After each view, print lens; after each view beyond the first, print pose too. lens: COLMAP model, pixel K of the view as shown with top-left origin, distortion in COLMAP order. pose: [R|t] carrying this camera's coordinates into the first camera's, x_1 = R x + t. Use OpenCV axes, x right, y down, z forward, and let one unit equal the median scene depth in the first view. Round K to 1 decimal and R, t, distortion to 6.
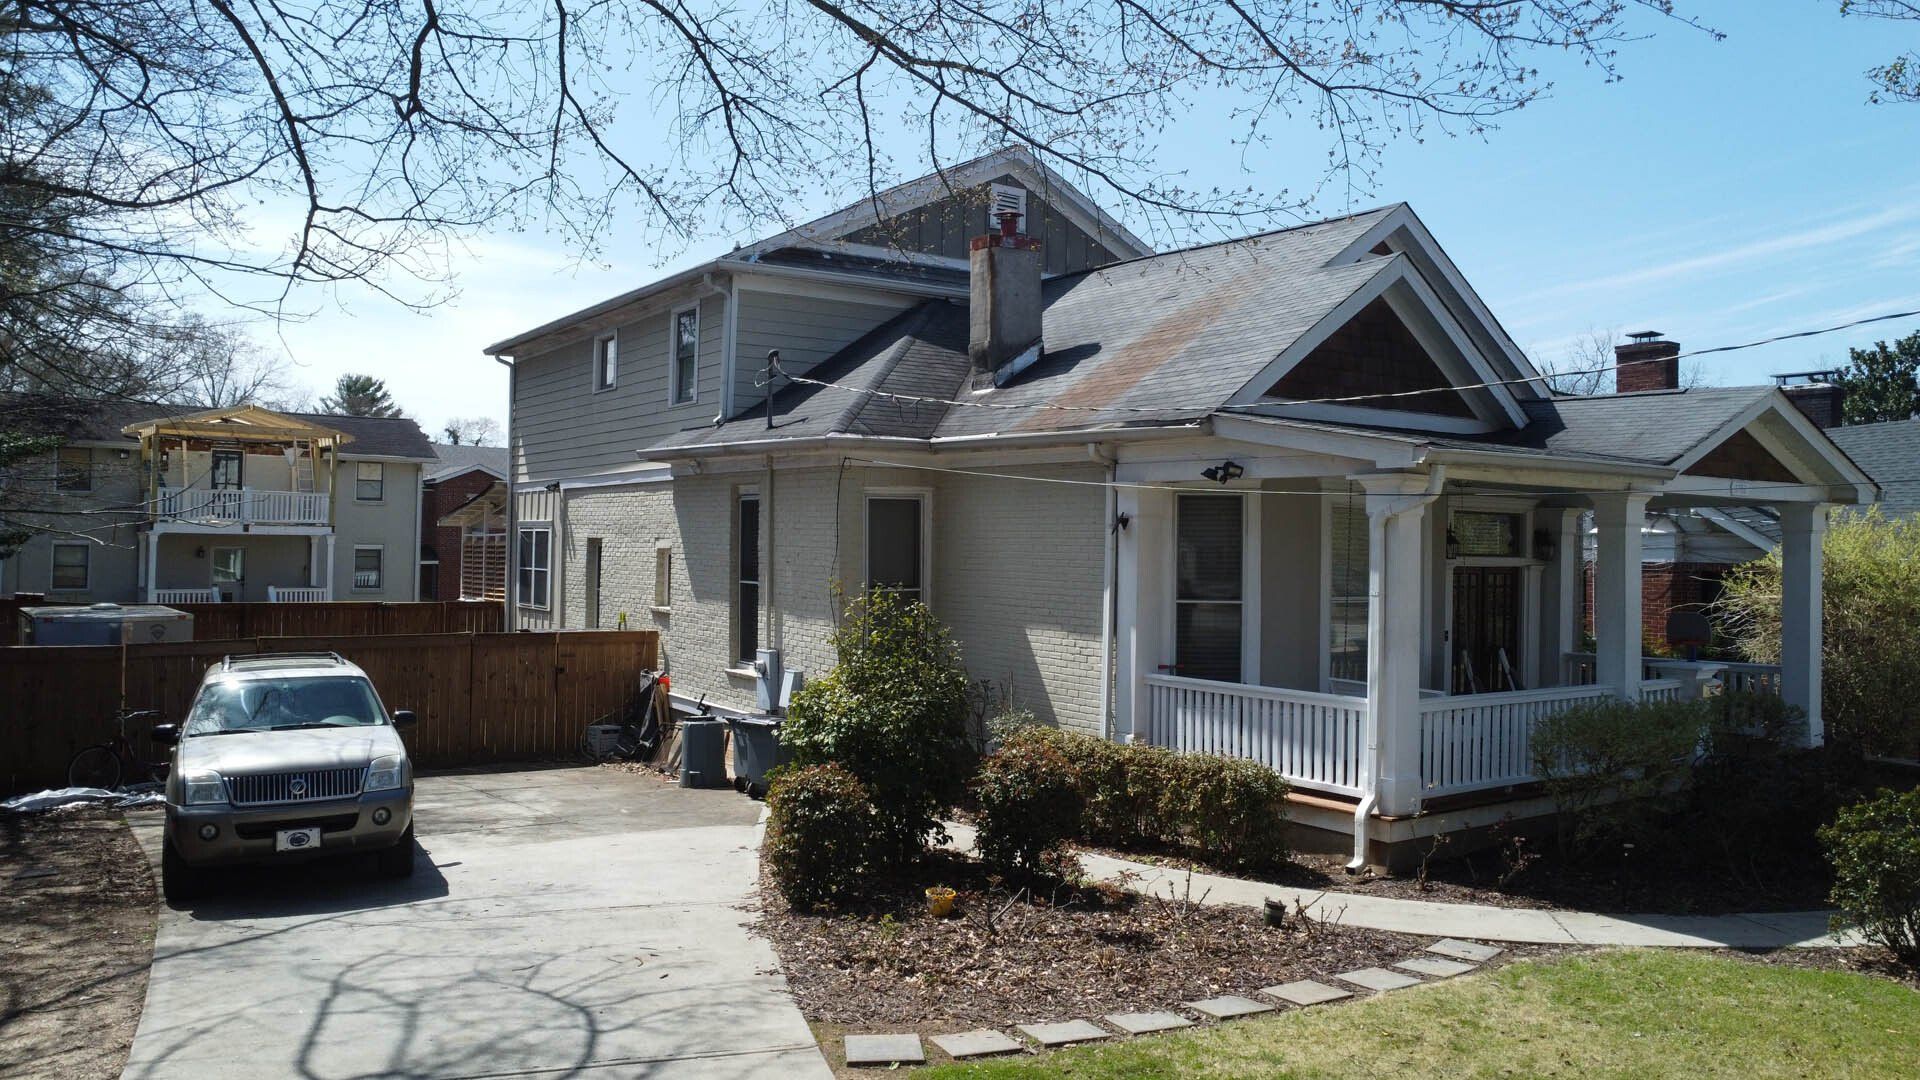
lens RADIAL K [[1518.6, 0, 964.5], [0, 1518.6, 494.1], [0, 0, 1]] dist [-0.167121, 0.204489]
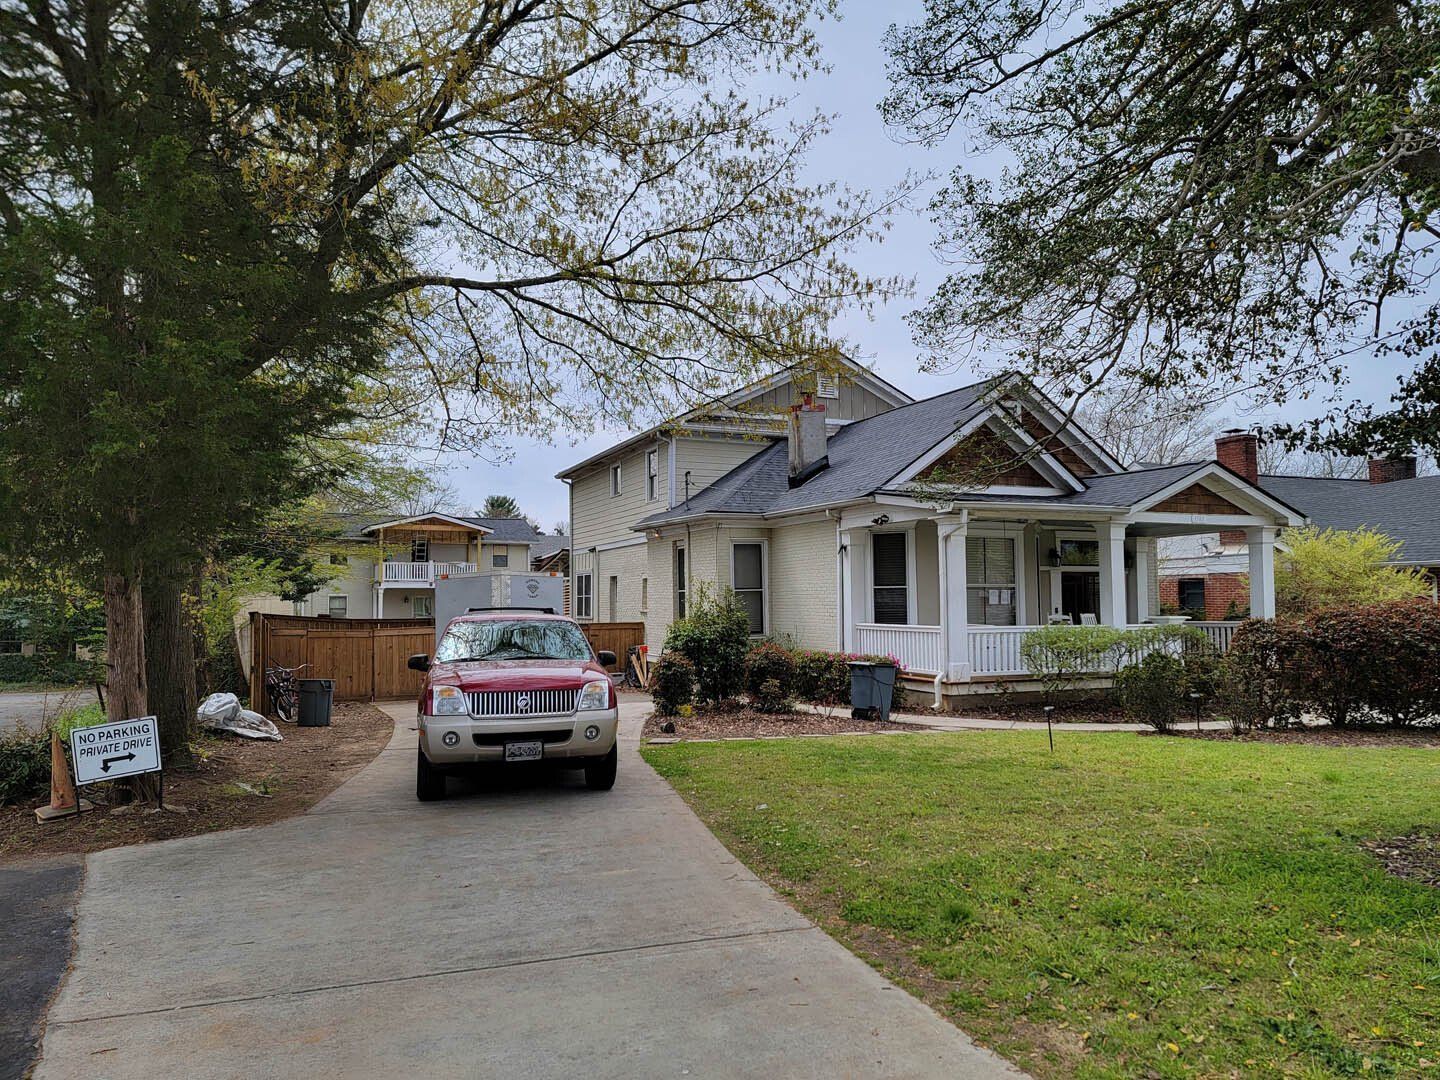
lens RADIAL K [[1066.3, 0, 720.1], [0, 1066.3, 566.4], [0, 0, 1]] dist [0.054534, -0.001909]
pose [[0.981143, -0.030913, -0.190796, 0.156246], [0.030704, 0.999520, -0.004050, 0.031856], [0.190830, -0.001885, 0.981621, -0.306926]]
